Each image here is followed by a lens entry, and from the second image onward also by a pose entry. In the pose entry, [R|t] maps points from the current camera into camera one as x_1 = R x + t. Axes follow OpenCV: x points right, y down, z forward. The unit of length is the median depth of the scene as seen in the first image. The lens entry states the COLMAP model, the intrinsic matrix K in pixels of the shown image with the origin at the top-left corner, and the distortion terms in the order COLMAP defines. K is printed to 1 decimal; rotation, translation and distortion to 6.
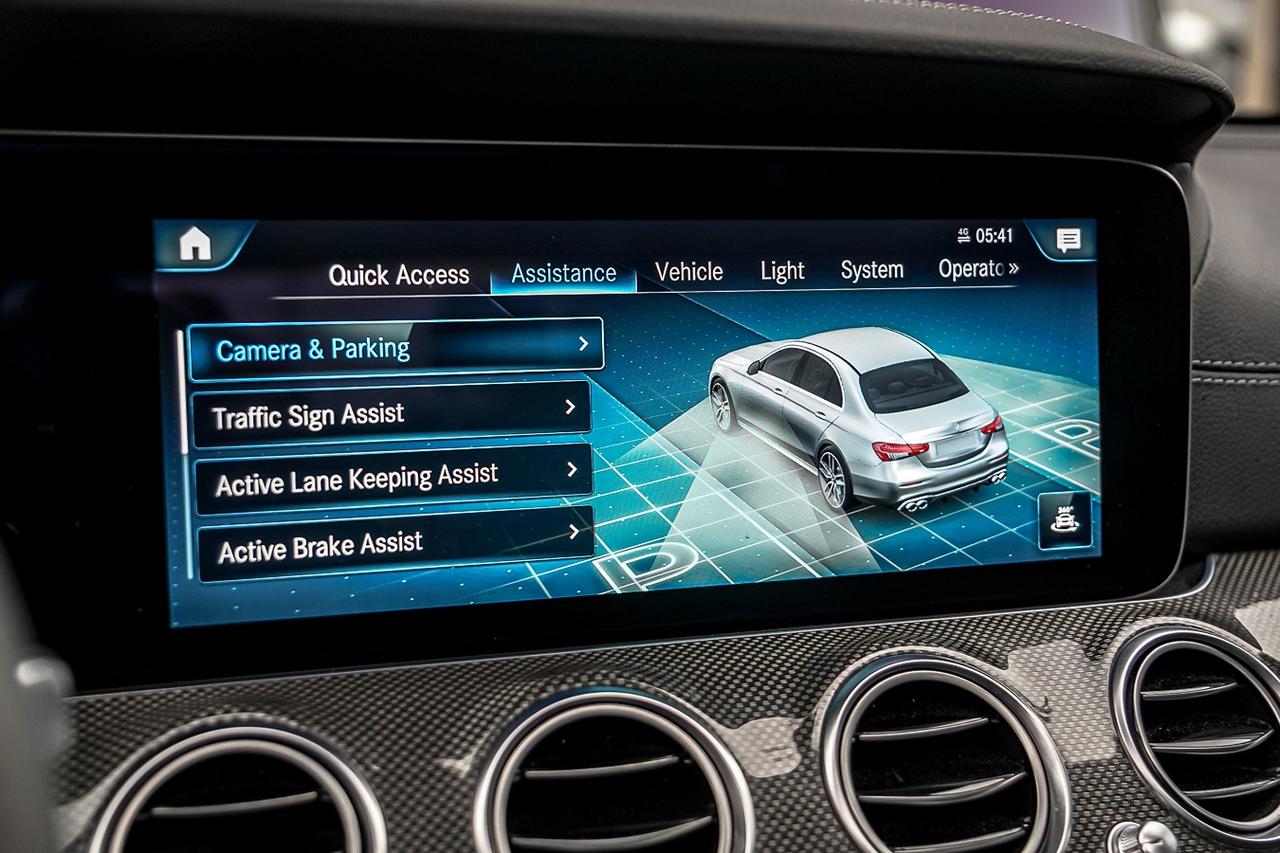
lens RADIAL K [[1637.3, 0, 640.0], [0, 1637.3, 426.5], [0, 0, 1]] dist [0.084371, 0.047784]
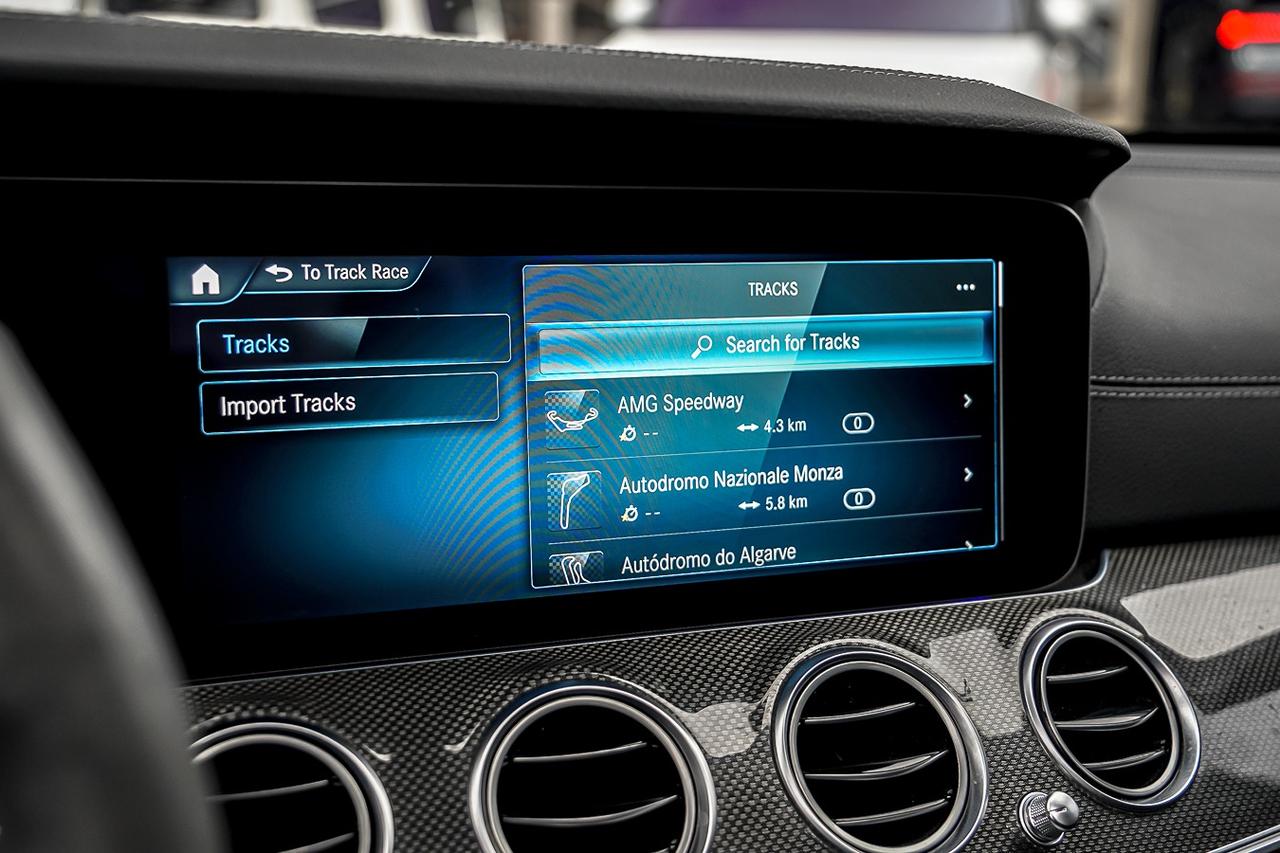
lens RADIAL K [[1637.3, 0, 640.0], [0, 1637.3, 426.5], [0, 0, 1]] dist [0.084371, 0.047784]
pose [[0.997494, 0.000795, 0.070742, -0.058325], [-0.002488, 0.999712, 0.023852, -0.039272], [-0.070702, -0.023968, 0.997209, -0.107492]]
